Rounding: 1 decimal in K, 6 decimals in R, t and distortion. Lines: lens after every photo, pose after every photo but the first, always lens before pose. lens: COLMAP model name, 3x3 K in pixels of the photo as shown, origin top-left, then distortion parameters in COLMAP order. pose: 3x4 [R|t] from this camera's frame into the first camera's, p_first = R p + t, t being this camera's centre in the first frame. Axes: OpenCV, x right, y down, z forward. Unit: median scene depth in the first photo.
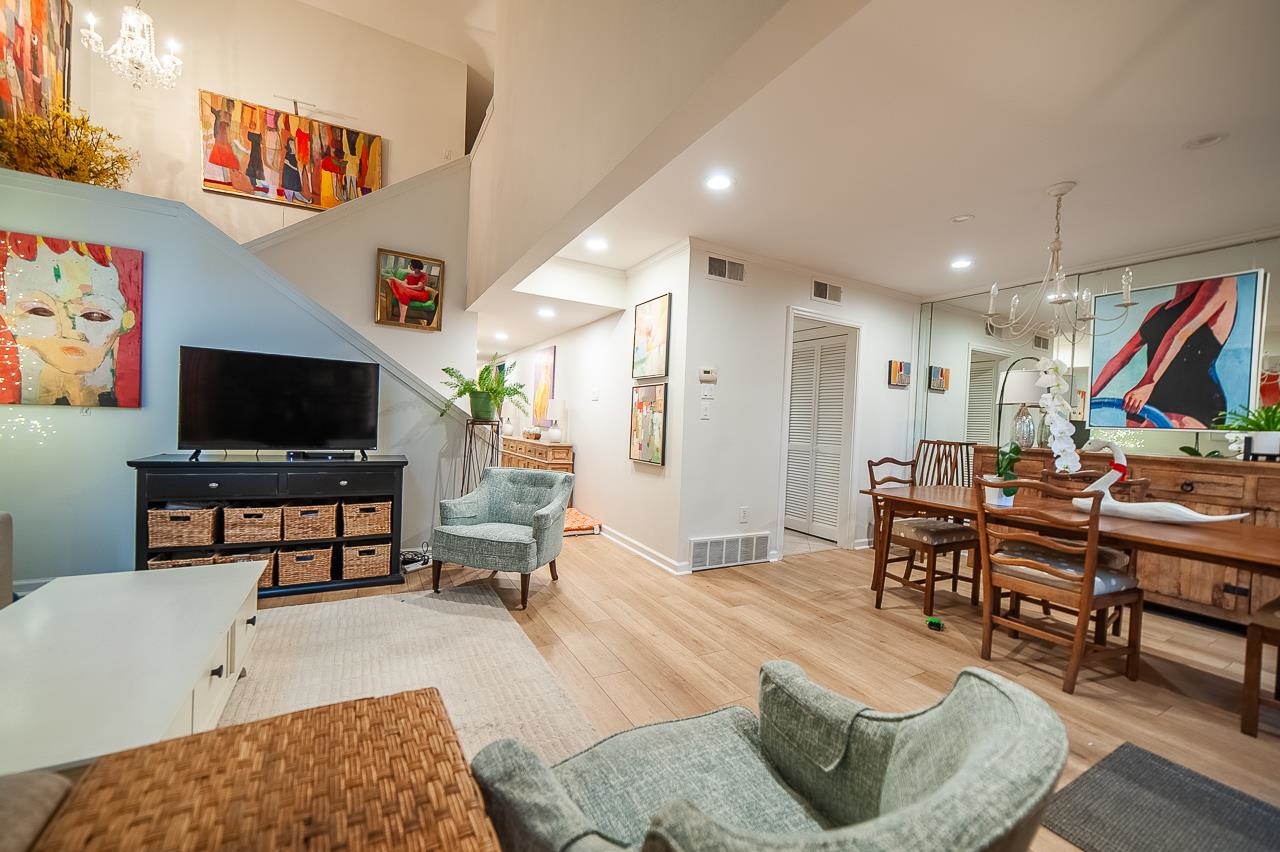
lens RADIAL K [[496.6, 0, 641.6], [0, 496.6, 431.9], [0, 0, 1]] dist [0.000874, 0.000690]
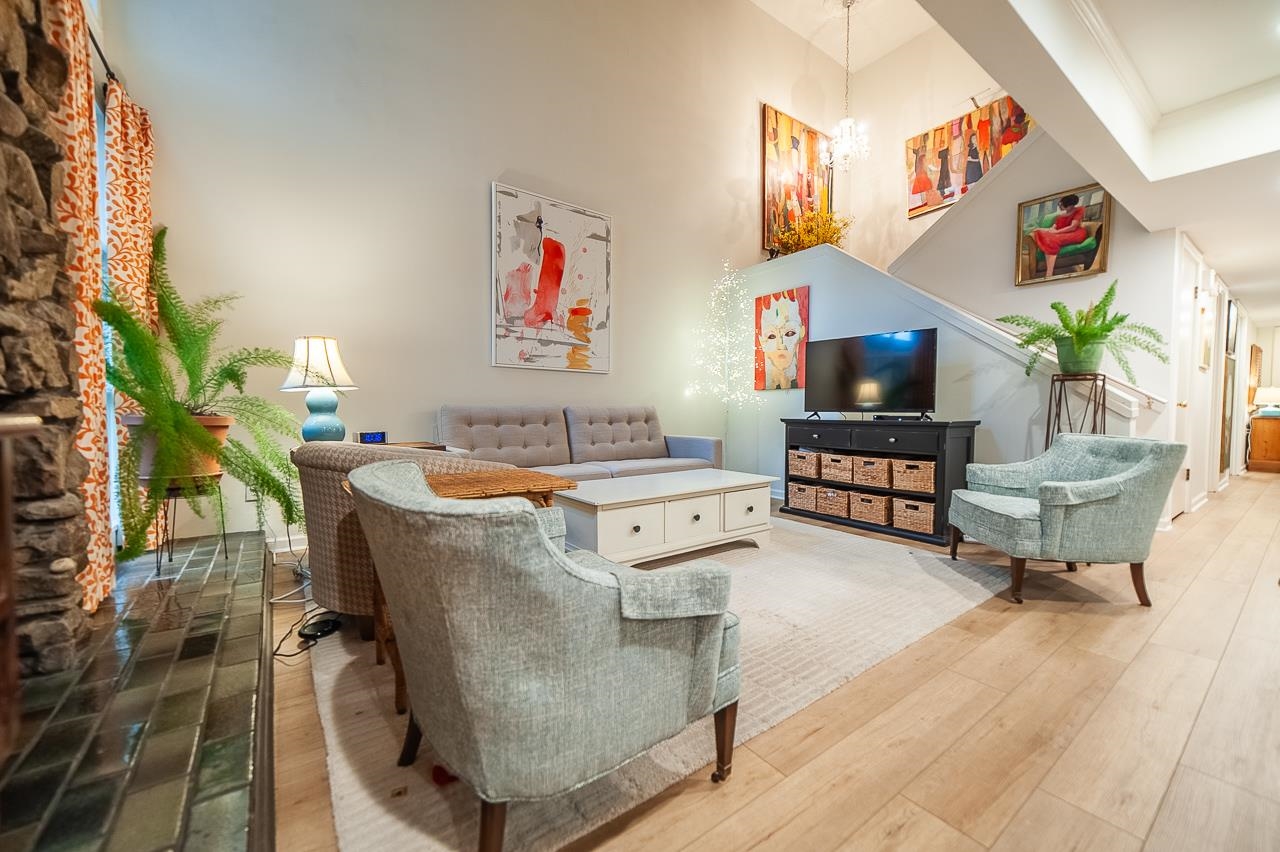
lens RADIAL K [[496.6, 0, 641.6], [0, 496.6, 431.9], [0, 0, 1]] dist [0.000874, 0.000690]
pose [[0.121430, 0.003417, -0.992594, 0.384305], [-0.015668, 0.999876, 0.001525, 0.079208], [0.992476, 0.015367, 0.121469, 0.260630]]
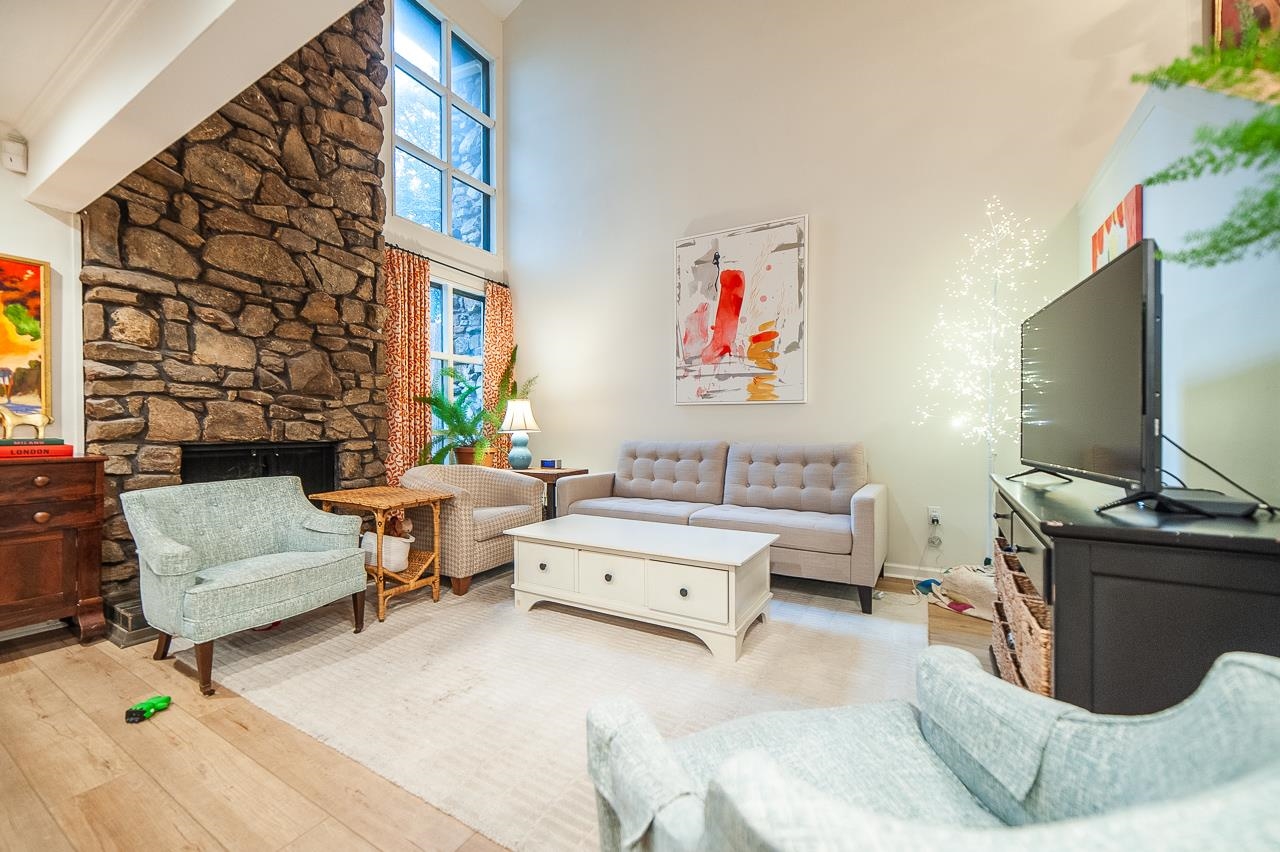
lens RADIAL K [[493.5, 0, 642.6], [0, 493.5, 431.7], [0, 0, 1]] dist [0.000874, 0.000274]
pose [[-0.859421, -0.040018, -0.509700, -0.077289], [-0.046490, 0.998919, -0.000040, 0.008181], [0.509150, 0.023662, -0.860352, 1.073134]]
